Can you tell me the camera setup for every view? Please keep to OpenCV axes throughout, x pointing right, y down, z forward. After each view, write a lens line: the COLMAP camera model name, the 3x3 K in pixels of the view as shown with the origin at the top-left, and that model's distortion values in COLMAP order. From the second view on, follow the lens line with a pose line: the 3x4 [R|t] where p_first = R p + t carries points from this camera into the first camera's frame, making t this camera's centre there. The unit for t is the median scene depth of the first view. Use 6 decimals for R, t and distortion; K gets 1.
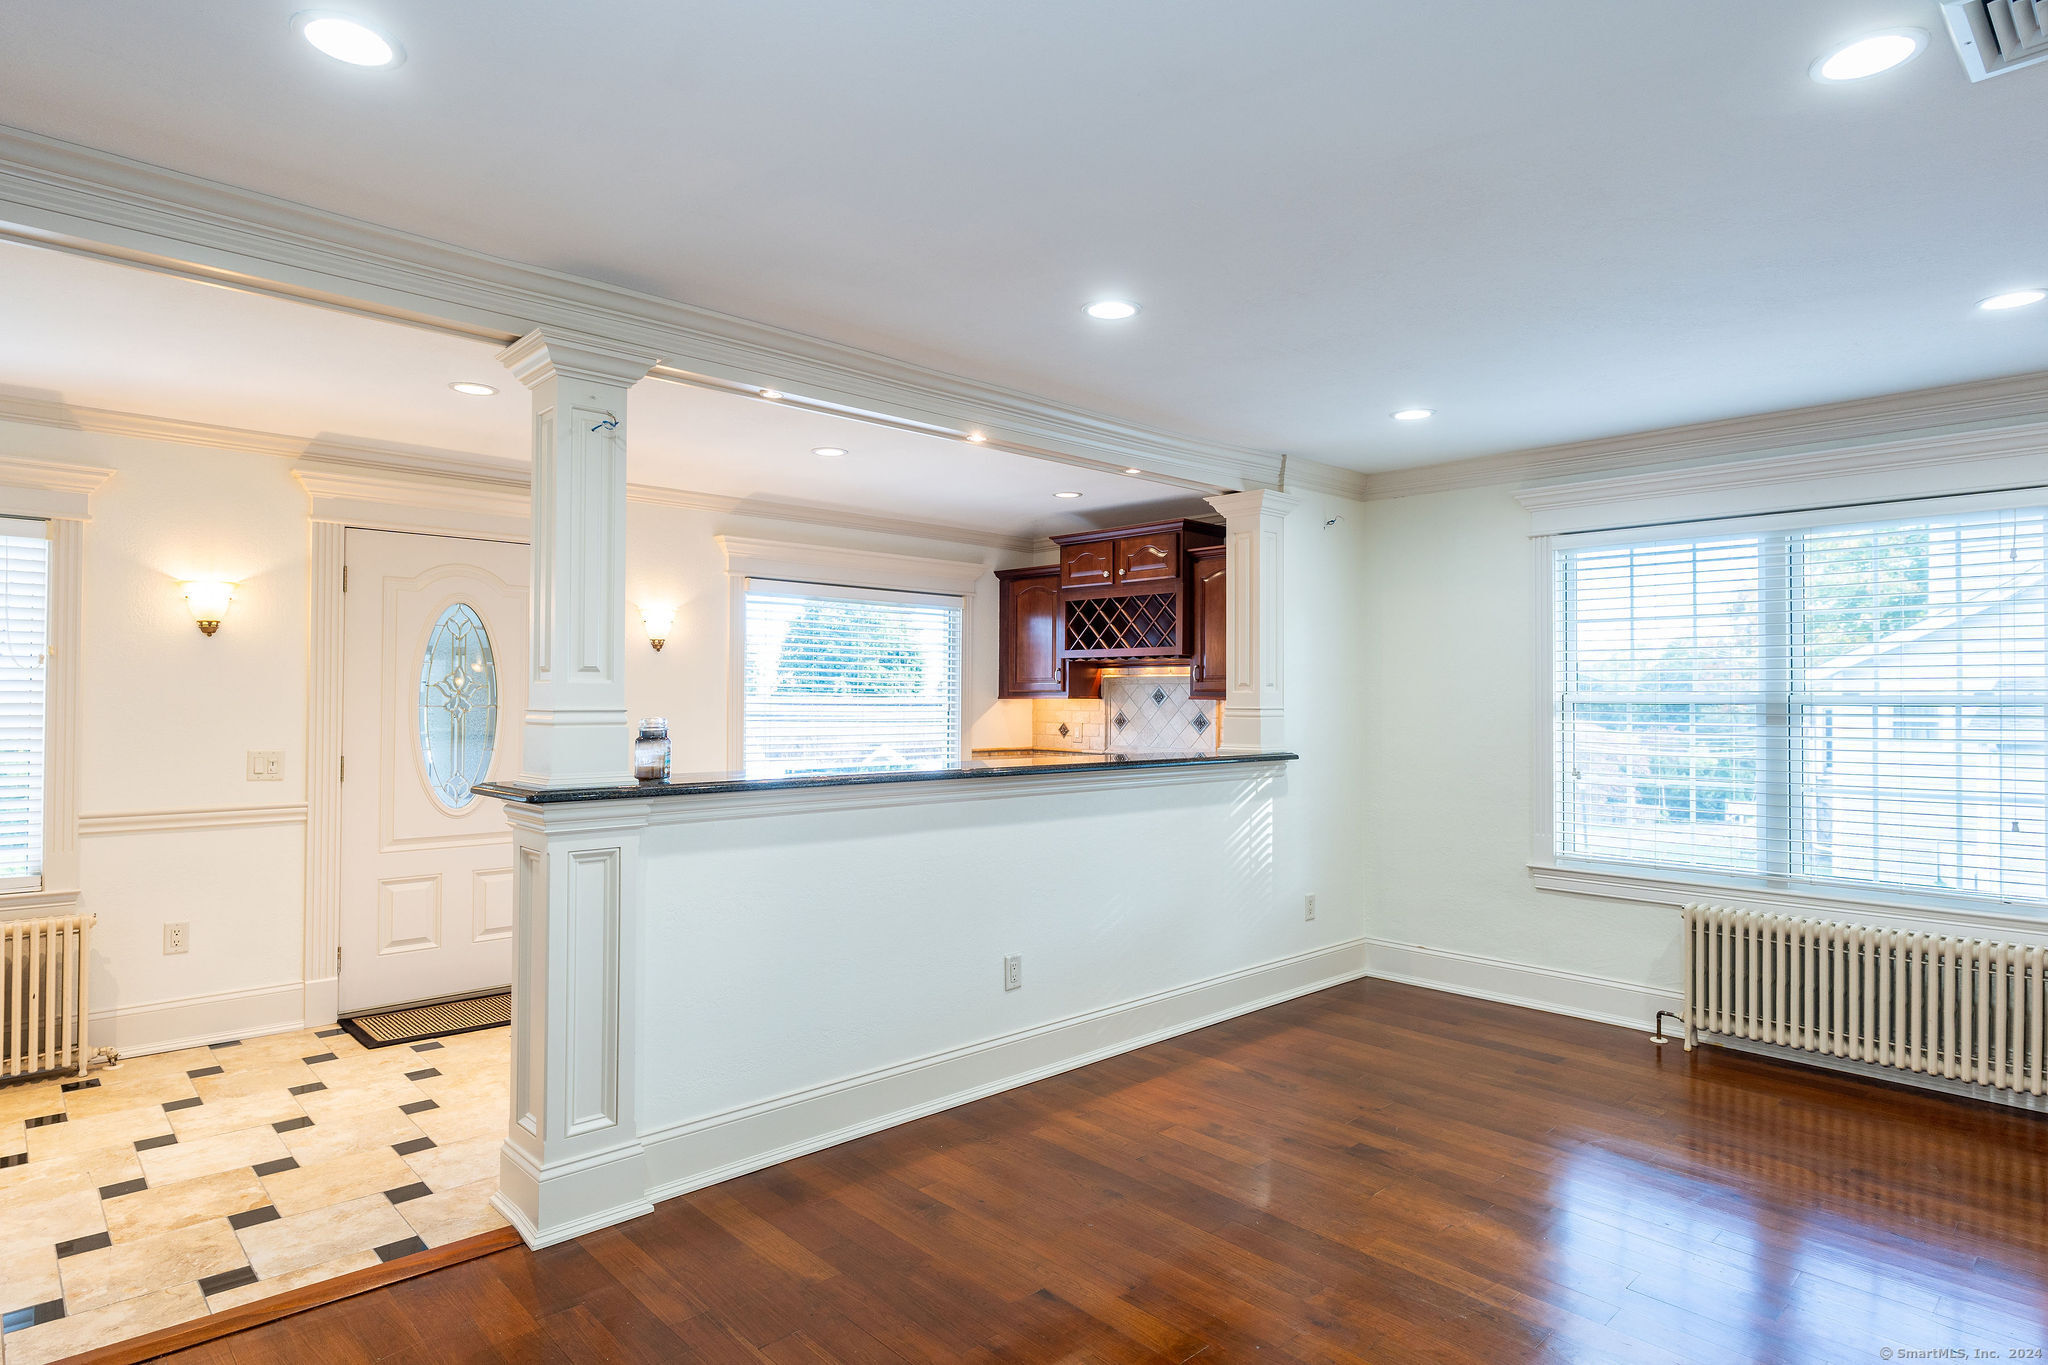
lens RADIAL K [[1118.9, 0, 1028.2], [0, 1118.9, 681.9], [0, 0, 1]] dist [-0.001494, 0.001244]
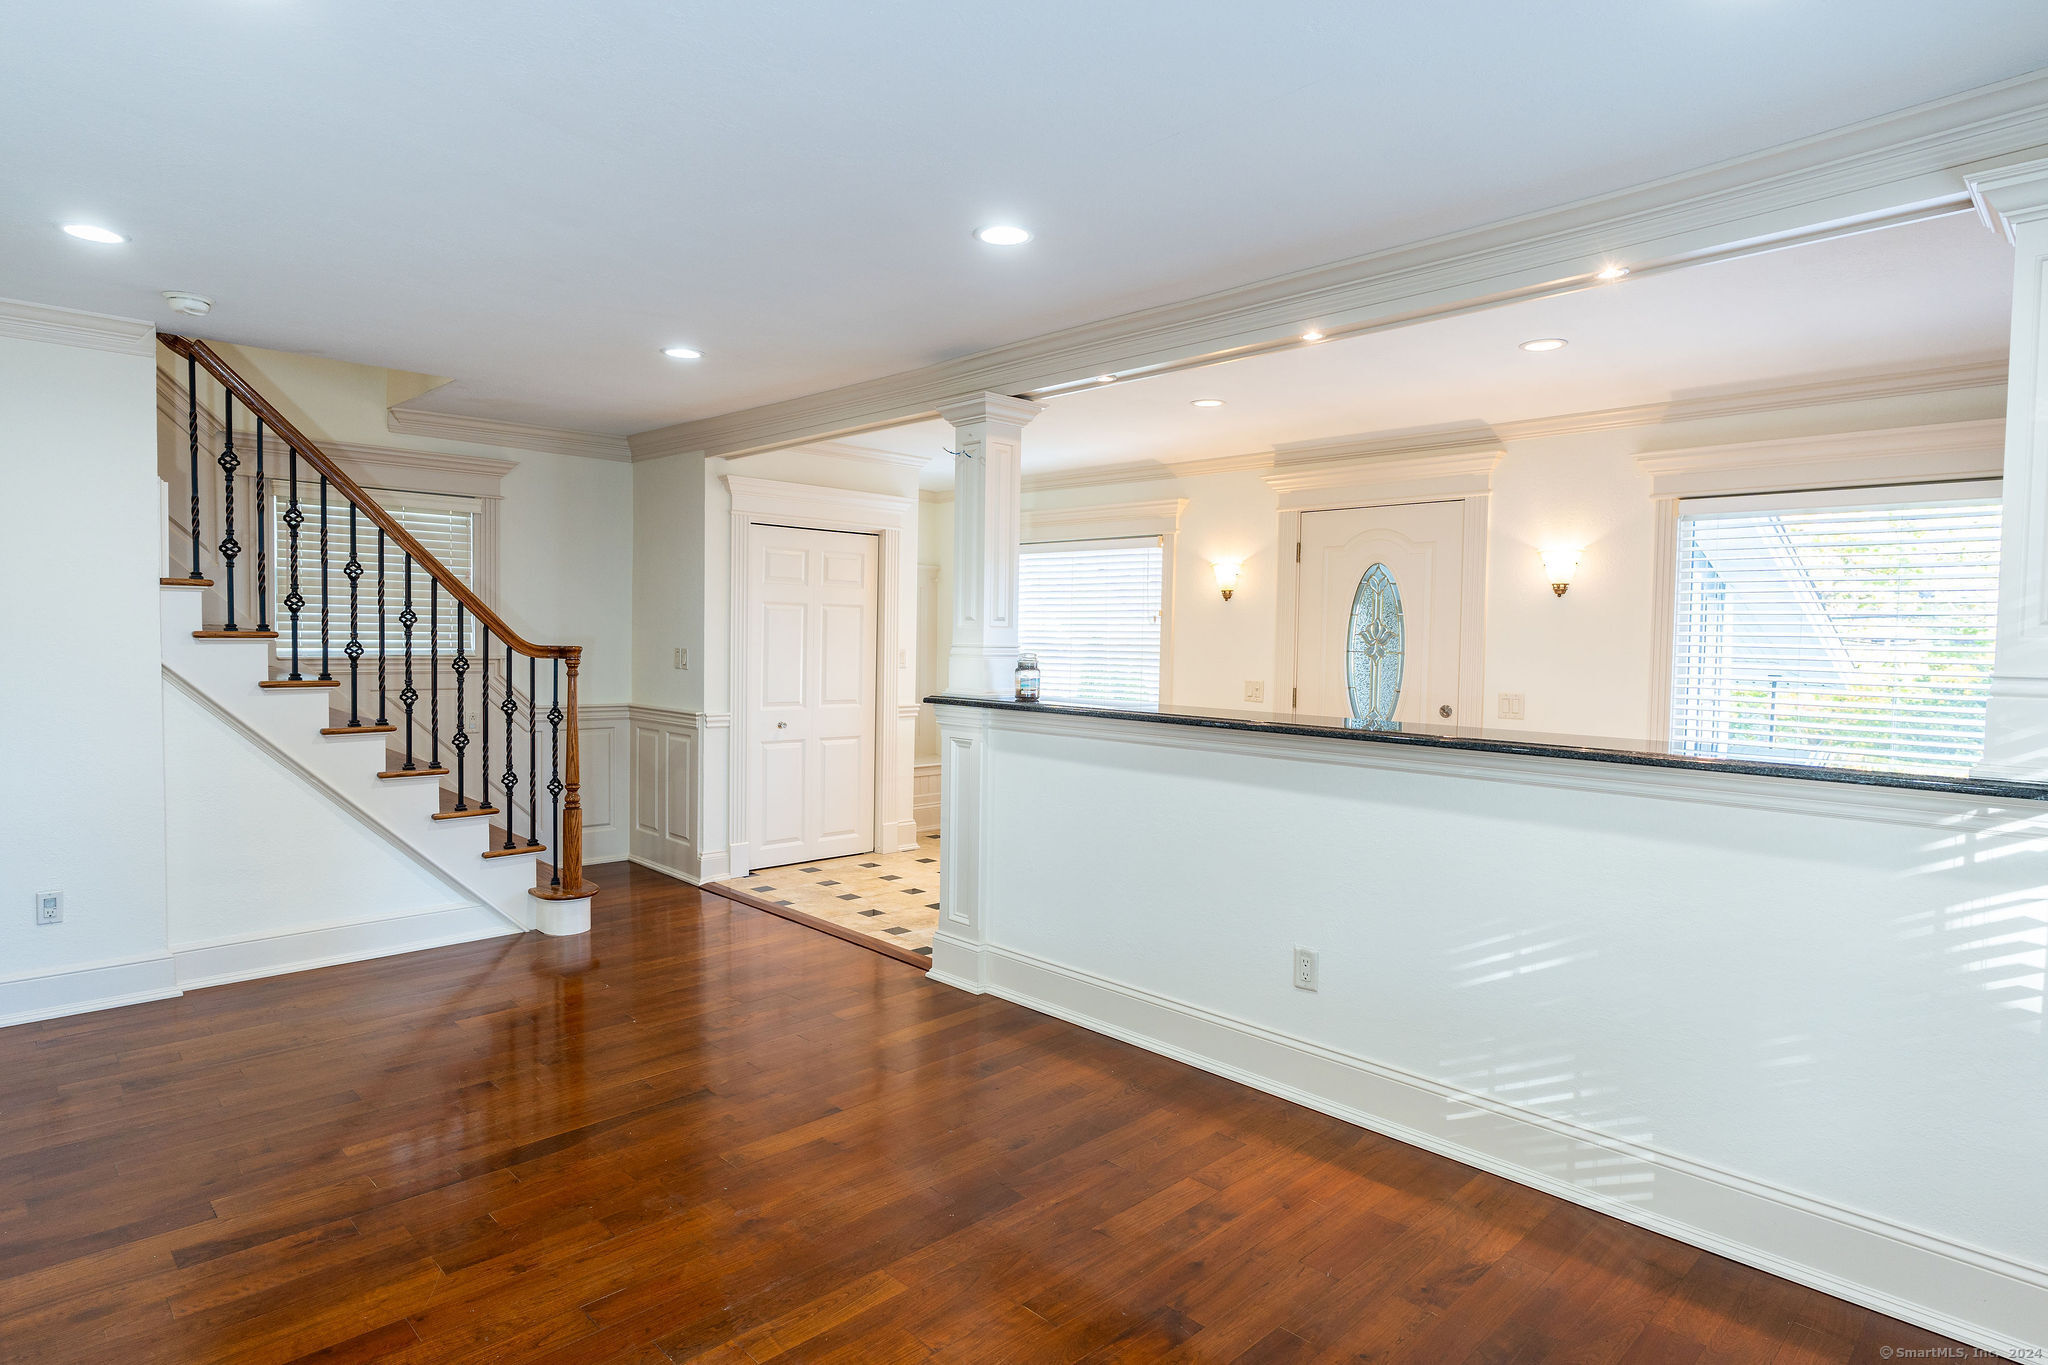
lens RADIAL K [[1118.9, 0, 1026.7], [0, 1118.9, 688.1], [0, 0, 1]] dist [-0.001494, 0.001244]
pose [[0.014258, 0.042388, -0.998999, 0.910088], [-0.002256, 0.999100, 0.042360, 0.014466], [0.999896, 0.001649, 0.014341, 0.870079]]
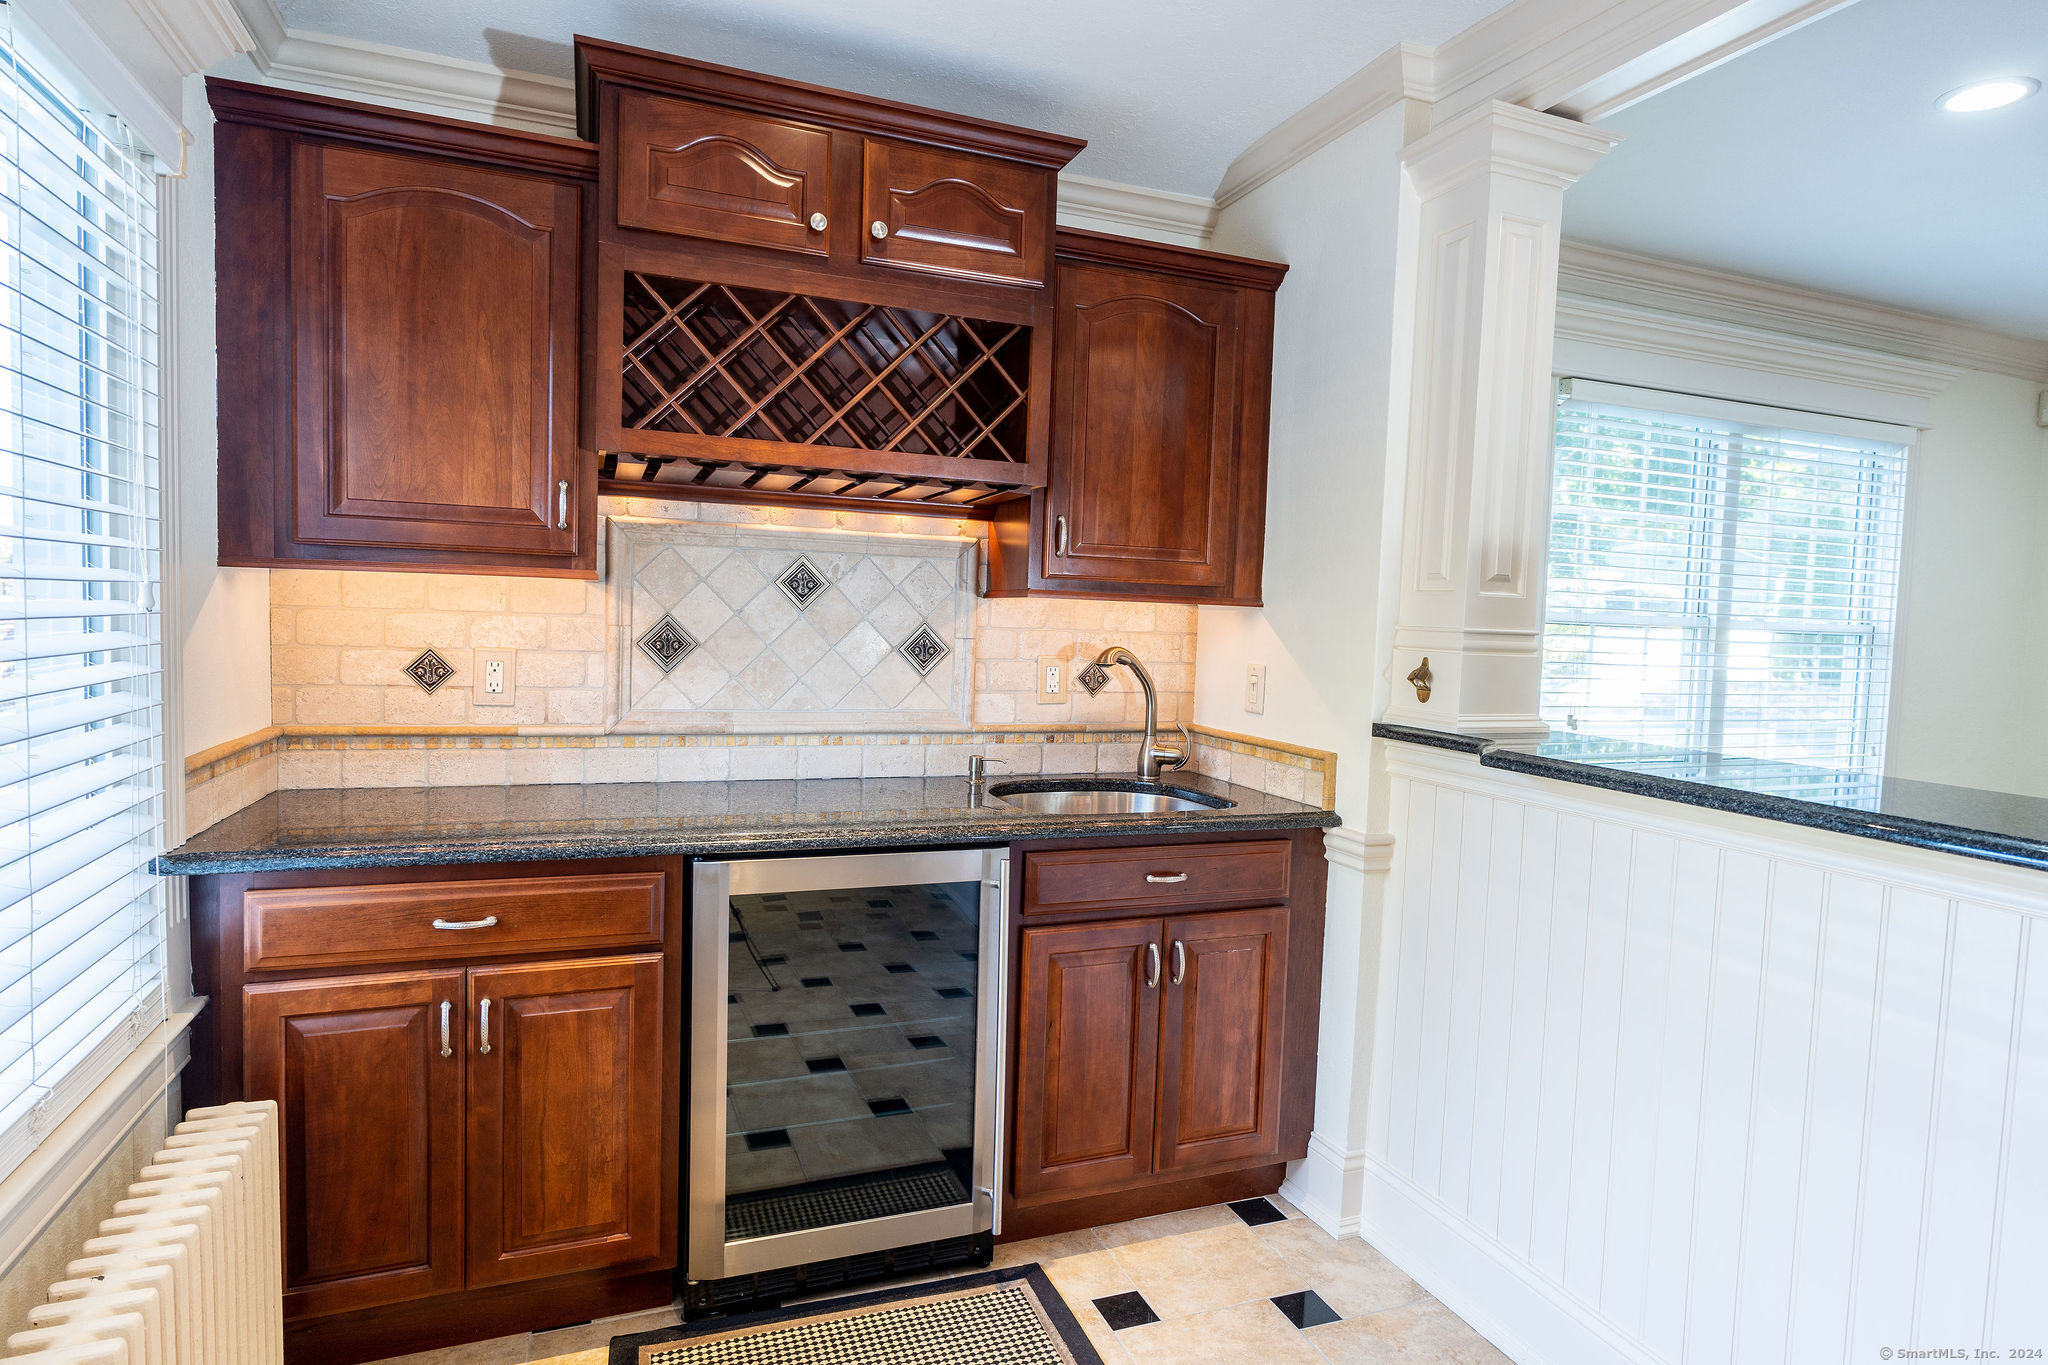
lens RADIAL K [[1118.9, 0, 1025.1], [0, 1118.9, 678.0], [0, 0, 1]] dist [-0.001494, 0.001244]
pose [[0.375034, -0.051712, 0.925568, -0.205487], [-0.052136, 0.995686, 0.076755, 0.011120], [-0.925544, -0.077041, 0.370720, 0.719935]]
